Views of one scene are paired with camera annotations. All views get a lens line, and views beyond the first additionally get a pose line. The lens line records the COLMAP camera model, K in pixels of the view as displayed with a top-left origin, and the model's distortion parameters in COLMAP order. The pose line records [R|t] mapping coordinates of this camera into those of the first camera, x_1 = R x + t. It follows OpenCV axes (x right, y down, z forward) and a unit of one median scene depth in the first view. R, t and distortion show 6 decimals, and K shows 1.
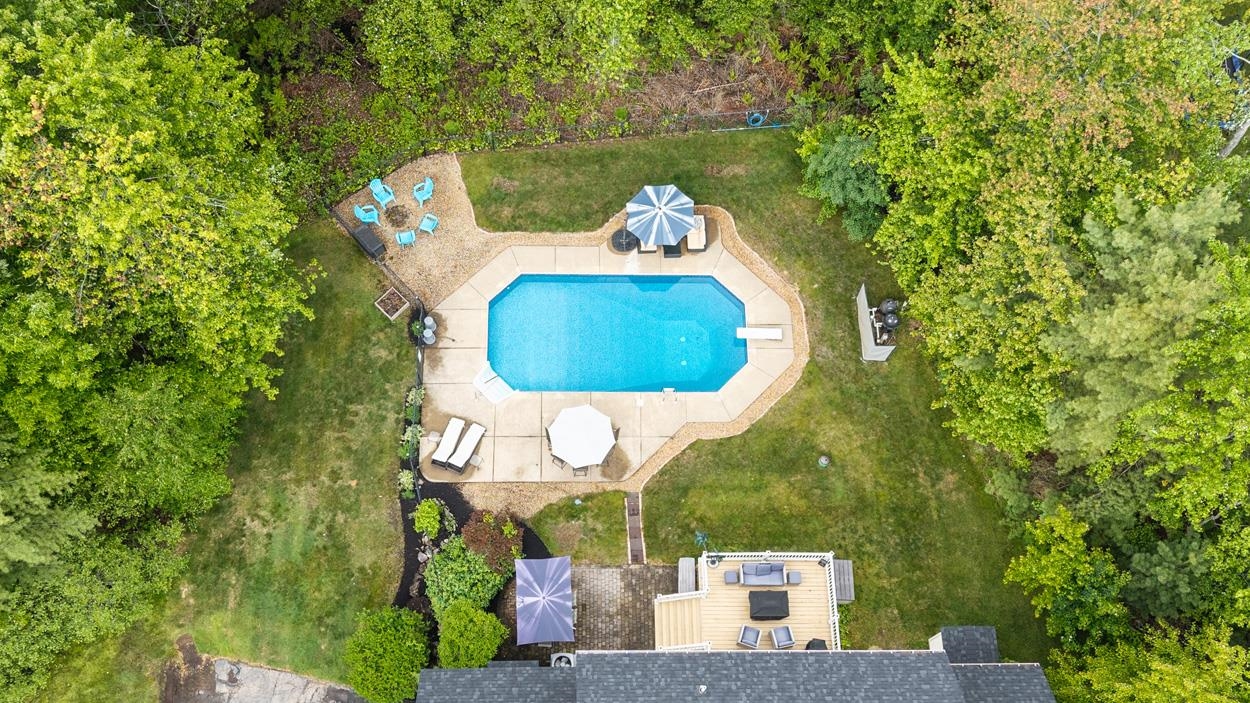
lens RADIAL K [[839.2, 0, 586.6], [0, 839.2, 353.1], [0, 0, 1]] dist [0.022498, -0.006066]
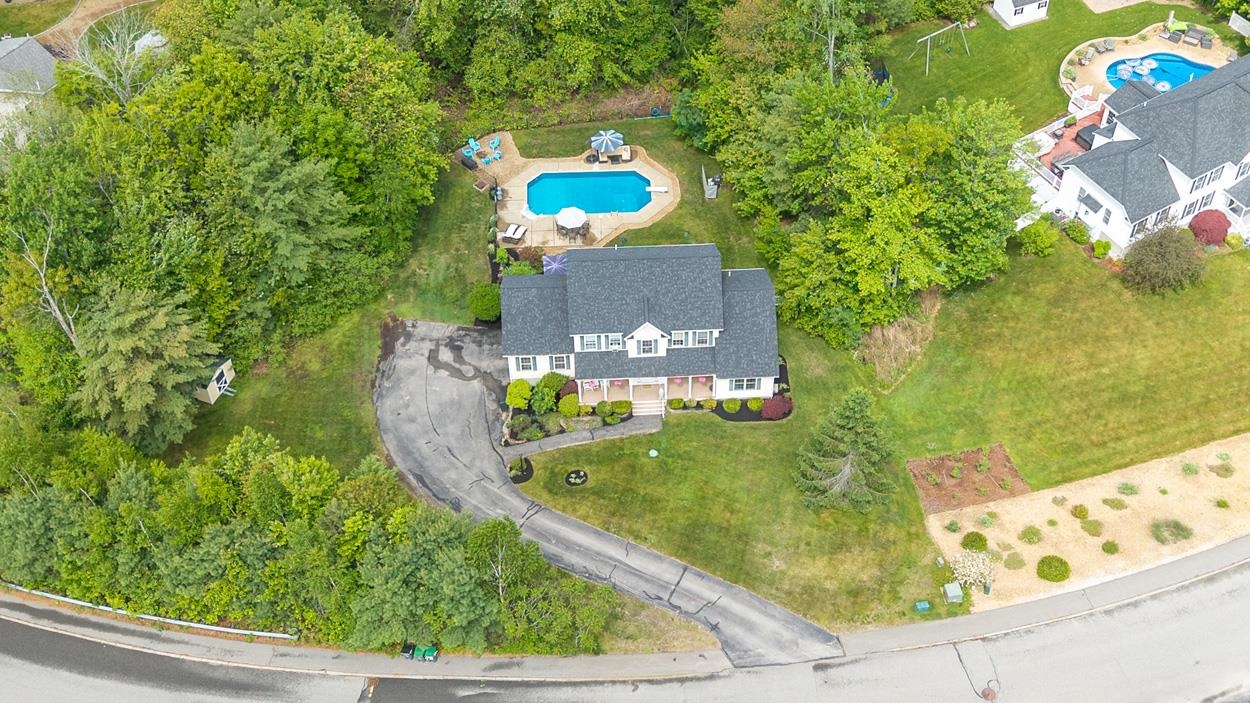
lens RADIAL K [[819.8, 0, 622.0], [0, 819.8, 351.4], [0, 0, 1]] dist [-0.002923, -0.004548]
pose [[0.998652, -0.049682, 0.015045, 0.068914], [0.051835, 0.970014, -0.237456, 0.859014], [-0.002797, 0.237916, 0.971282, -0.902864]]
